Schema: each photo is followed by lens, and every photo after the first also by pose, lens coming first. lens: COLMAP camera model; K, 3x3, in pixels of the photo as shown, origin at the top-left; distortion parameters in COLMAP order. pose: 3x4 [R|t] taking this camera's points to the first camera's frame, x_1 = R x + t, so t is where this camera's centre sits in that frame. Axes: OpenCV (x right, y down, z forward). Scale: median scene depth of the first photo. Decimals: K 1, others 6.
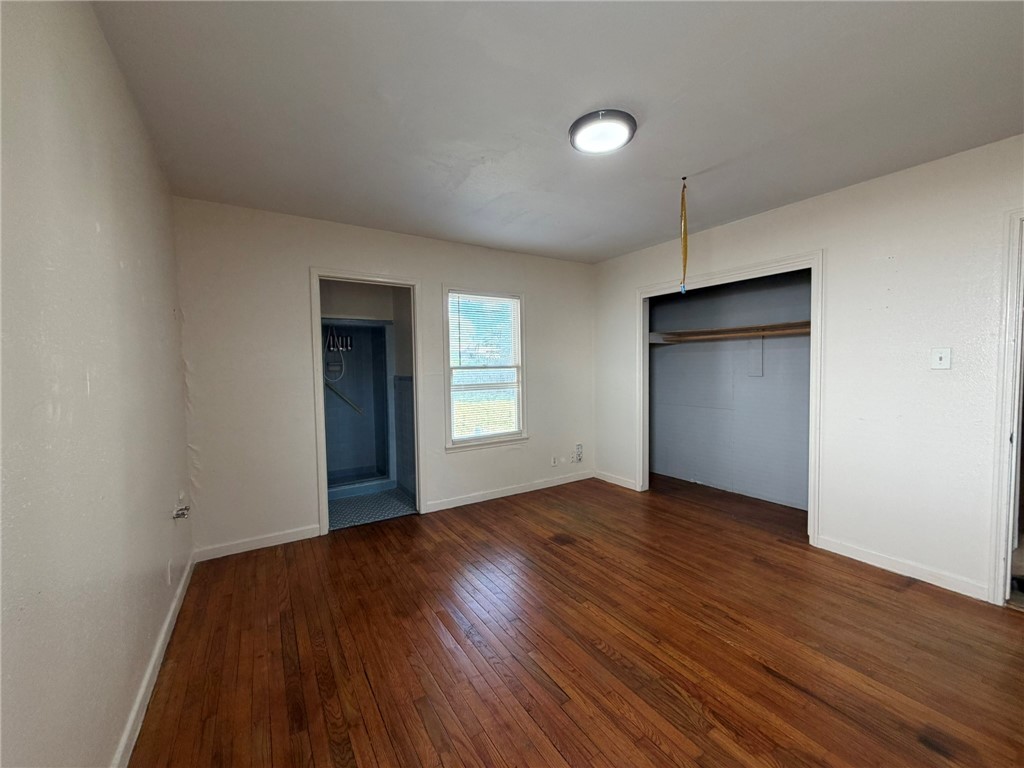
lens RADIAL K [[407.8, 0, 512.0], [0, 407.8, 385.3], [0, 0, 1]] dist [-0.000007, -0.000122]
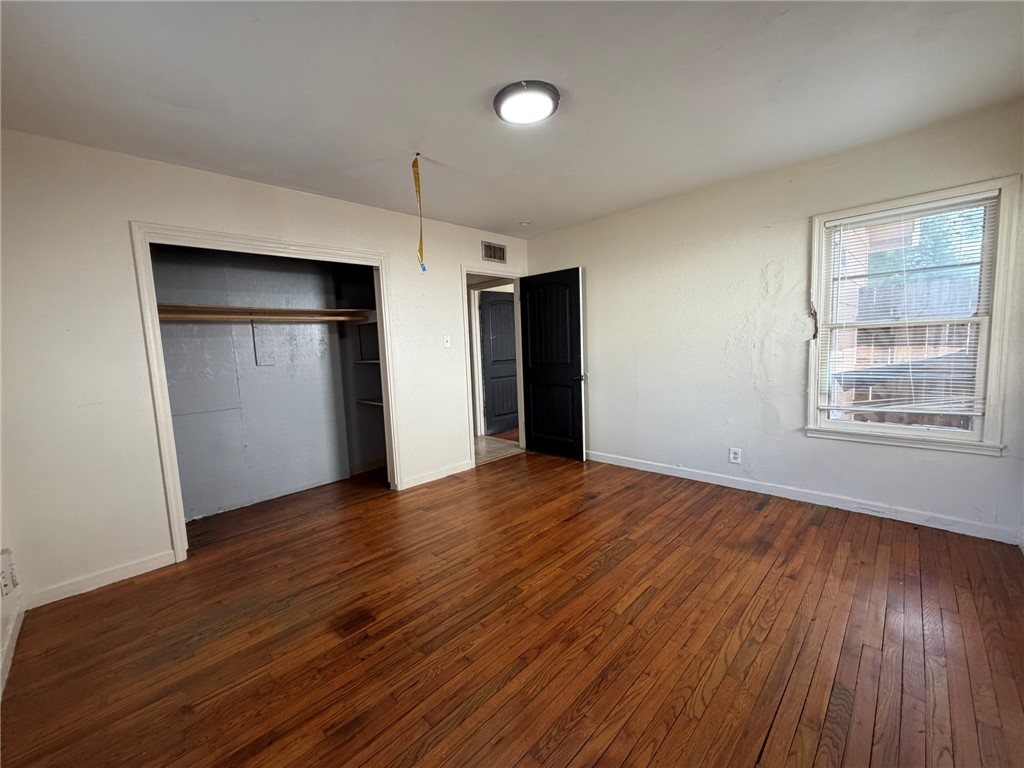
lens RADIAL K [[407.8, 0, 512.0], [0, 407.8, 385.3], [0, 0, 1]] dist [-0.000007, -0.000122]
pose [[-0.216377, -0.079343, 0.973080, -0.471455], [0.092369, 0.990558, 0.101308, -0.022269], [-0.971930, 0.111803, -0.207006, 0.779841]]
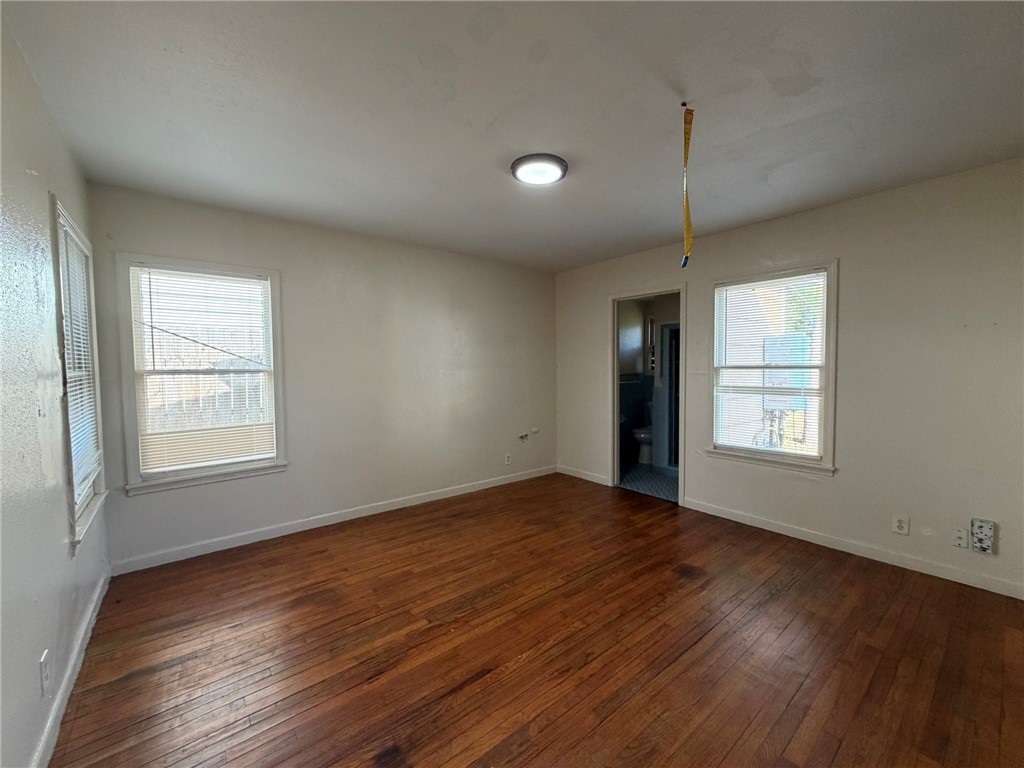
lens RADIAL K [[407.8, 0, 512.0], [0, 407.8, 385.3], [0, 0, 1]] dist [-0.000007, -0.000122]
pose [[0.110750, 0.057054, -0.992209, 0.832142], [-0.041812, 0.997734, 0.052705, -0.035941], [0.992968, 0.035649, 0.112884, 0.479557]]
